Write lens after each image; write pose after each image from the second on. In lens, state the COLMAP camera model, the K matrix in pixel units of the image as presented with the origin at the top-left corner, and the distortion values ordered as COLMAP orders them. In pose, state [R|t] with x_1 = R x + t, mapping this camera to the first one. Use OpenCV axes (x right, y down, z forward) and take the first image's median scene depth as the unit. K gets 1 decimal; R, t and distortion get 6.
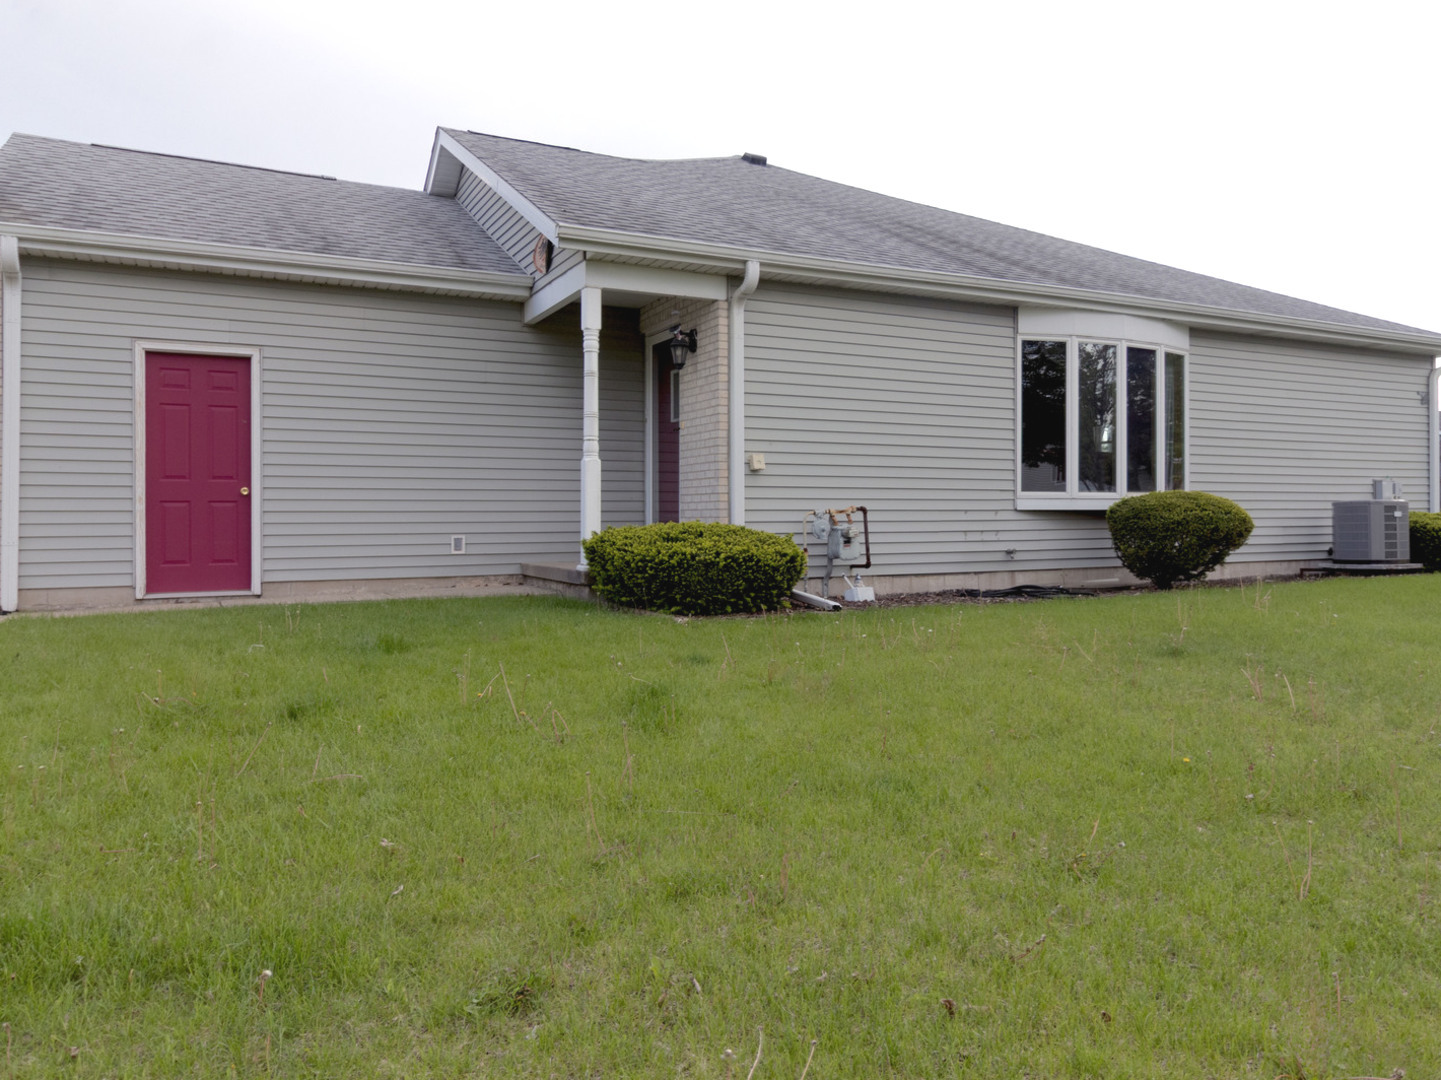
lens RADIAL K [[1095.1, 0, 720.7], [0, 1095.1, 540.6], [0, 0, 1]] dist [0.015223, 0.006390]
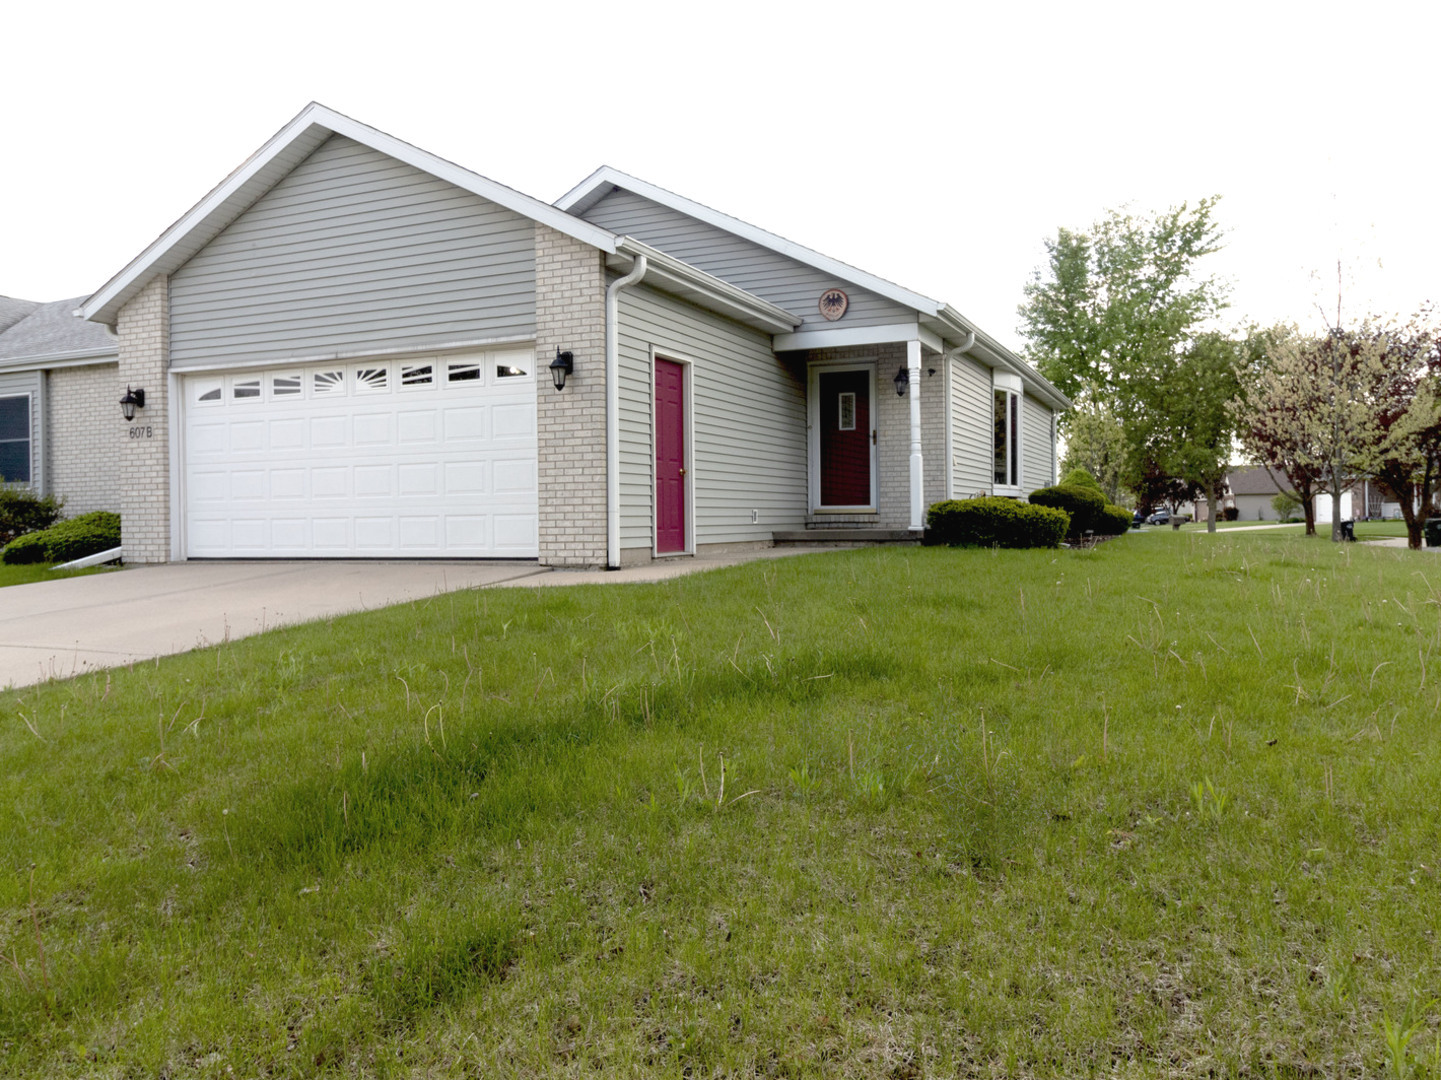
lens RADIAL K [[1095.1, 0, 721.0], [0, 1095.1, 536.0], [0, 0, 1]] dist [0.015223, 0.006390]
pose [[0.796769, -0.006699, 0.604247, -1.033659], [0.003185, 0.999971, 0.006887, 0.017227], [-0.604276, -0.003563, 0.796767, -0.015591]]
